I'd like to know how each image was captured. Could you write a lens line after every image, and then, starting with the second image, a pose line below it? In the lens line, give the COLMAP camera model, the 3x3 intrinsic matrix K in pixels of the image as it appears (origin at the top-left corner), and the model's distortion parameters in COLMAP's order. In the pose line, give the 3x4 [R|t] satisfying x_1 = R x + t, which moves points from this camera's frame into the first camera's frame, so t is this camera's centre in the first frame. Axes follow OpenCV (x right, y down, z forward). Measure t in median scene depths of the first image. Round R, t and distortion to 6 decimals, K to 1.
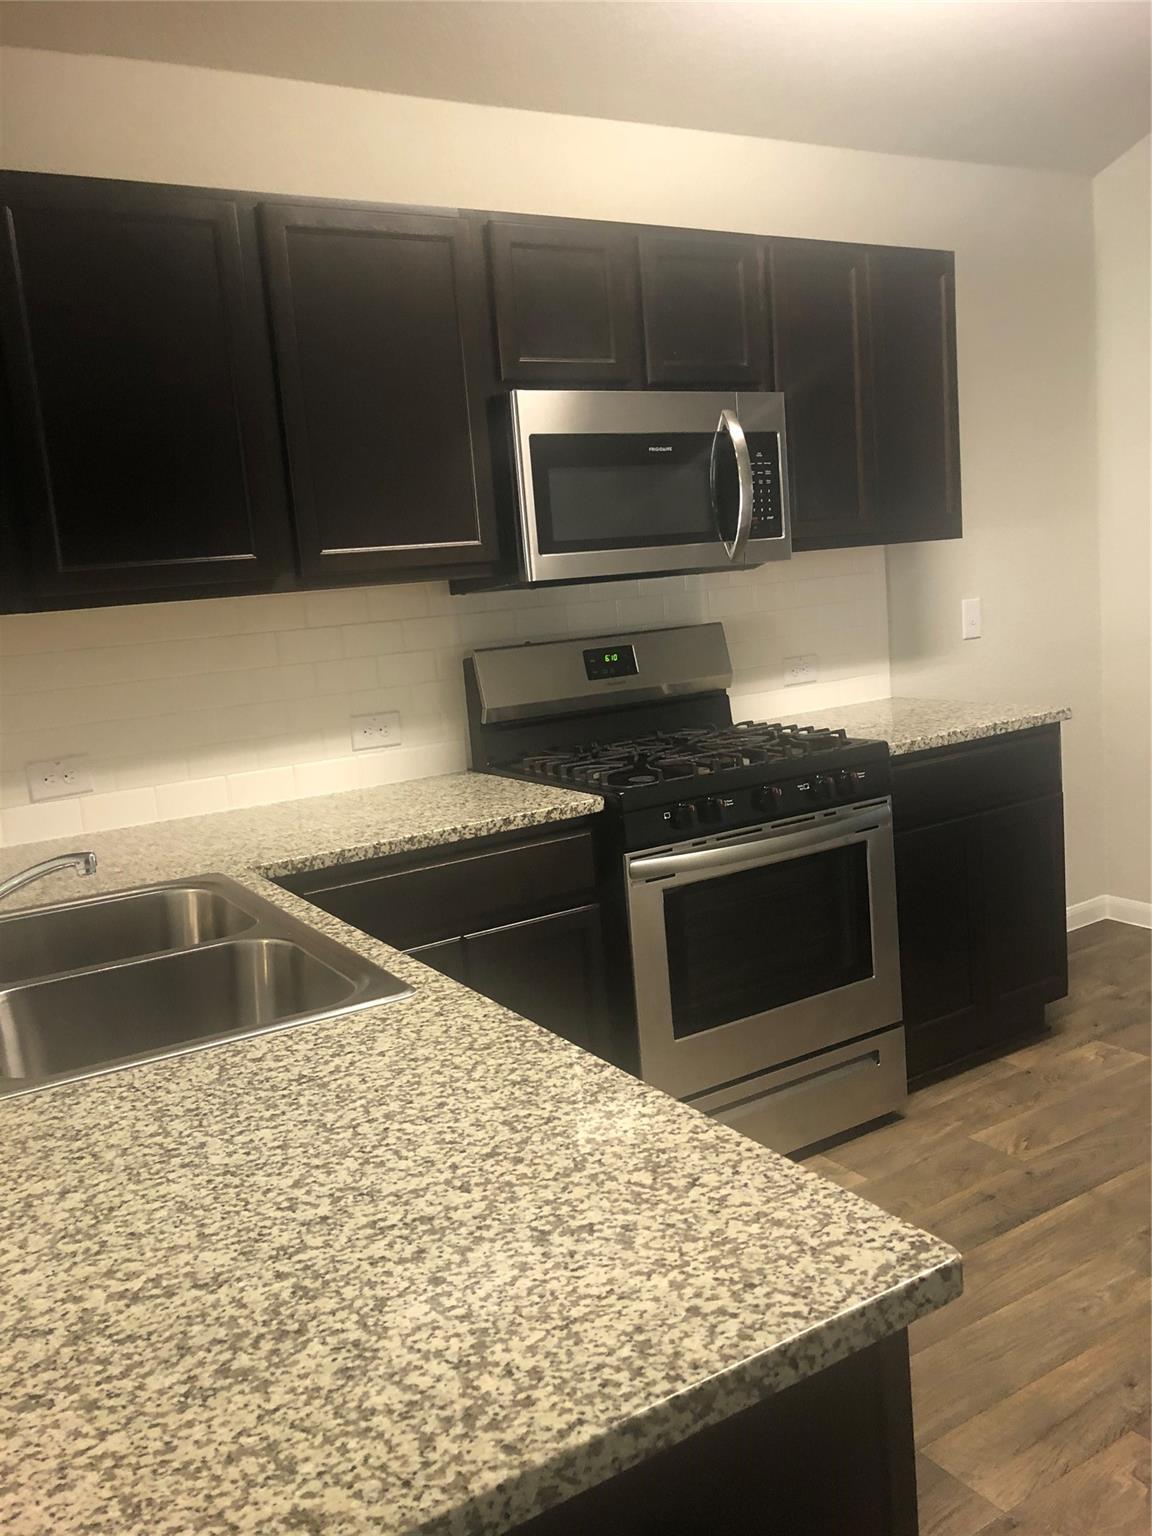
lens RADIAL K [[1261.9, 0, 595.0], [0, 1261.9, 768.1], [0, 0, 1]] dist [0.040650, 0.001169]
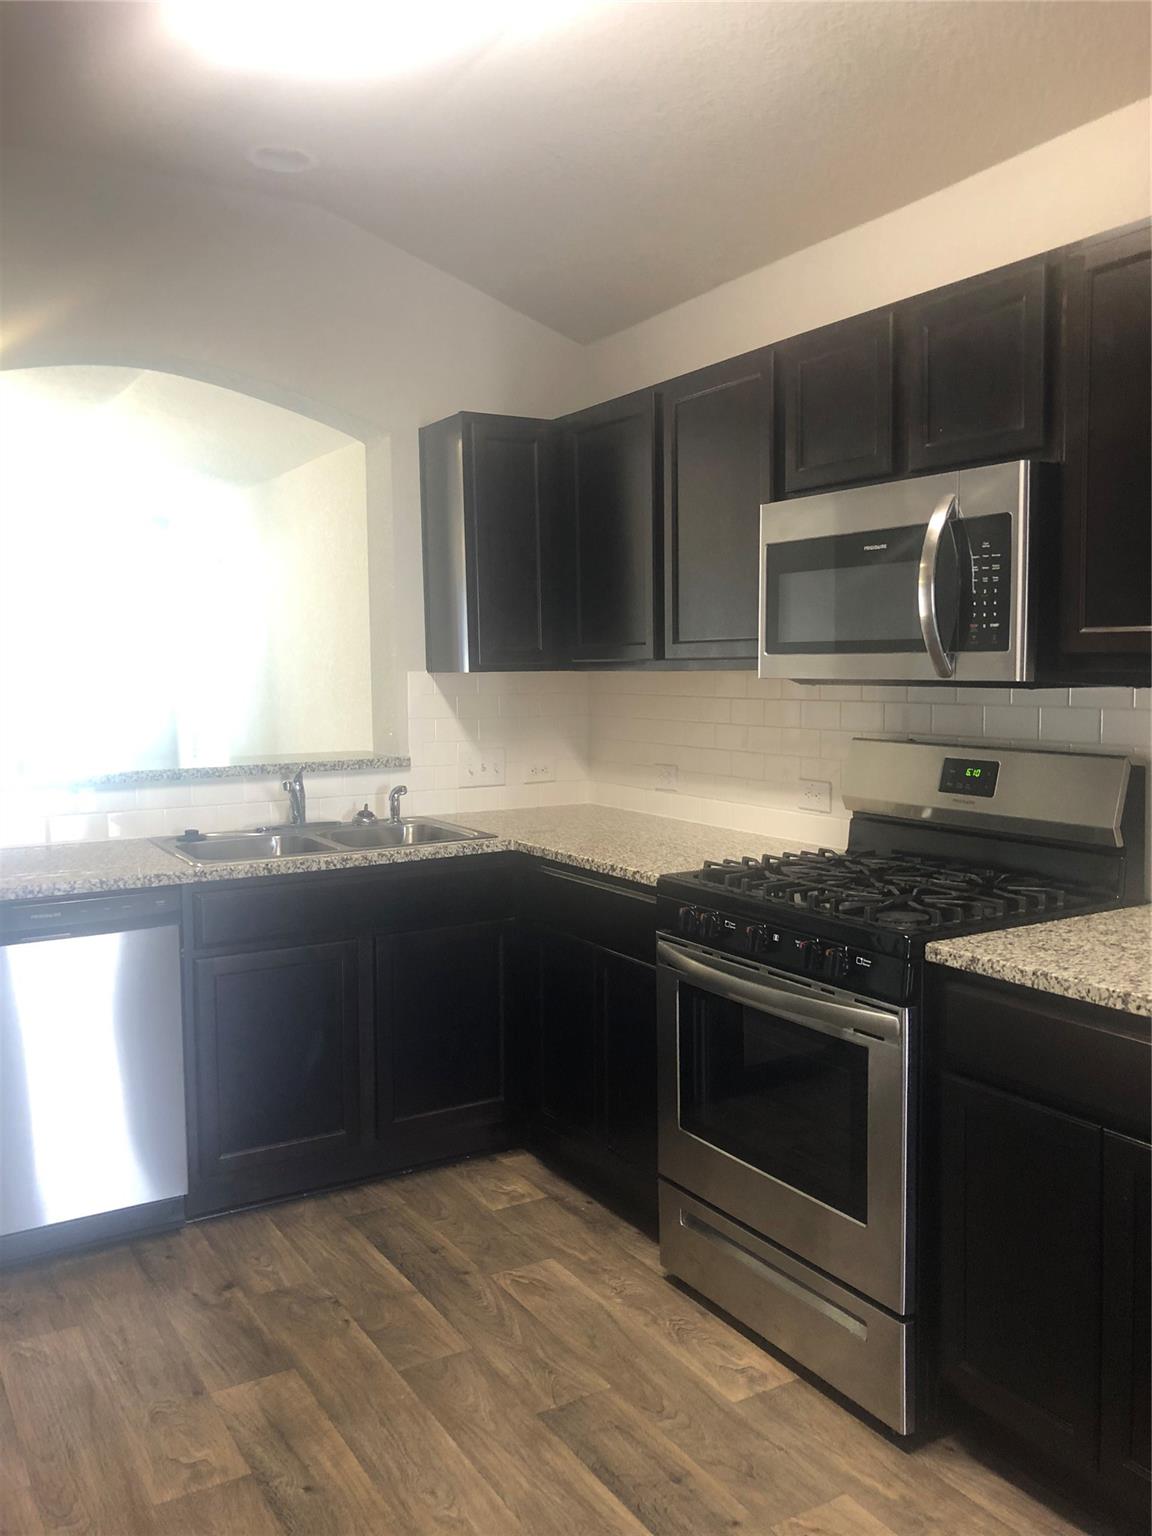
lens RADIAL K [[1261.9, 0, 595.0], [0, 1261.9, 768.1], [0, 0, 1]] dist [0.040650, 0.001169]
pose [[-0.005965, 0.165415, -0.986206, 0.946123], [-0.145936, 0.975521, 0.164506, -0.212158], [0.989276, 0.144904, 0.018321, 0.787201]]
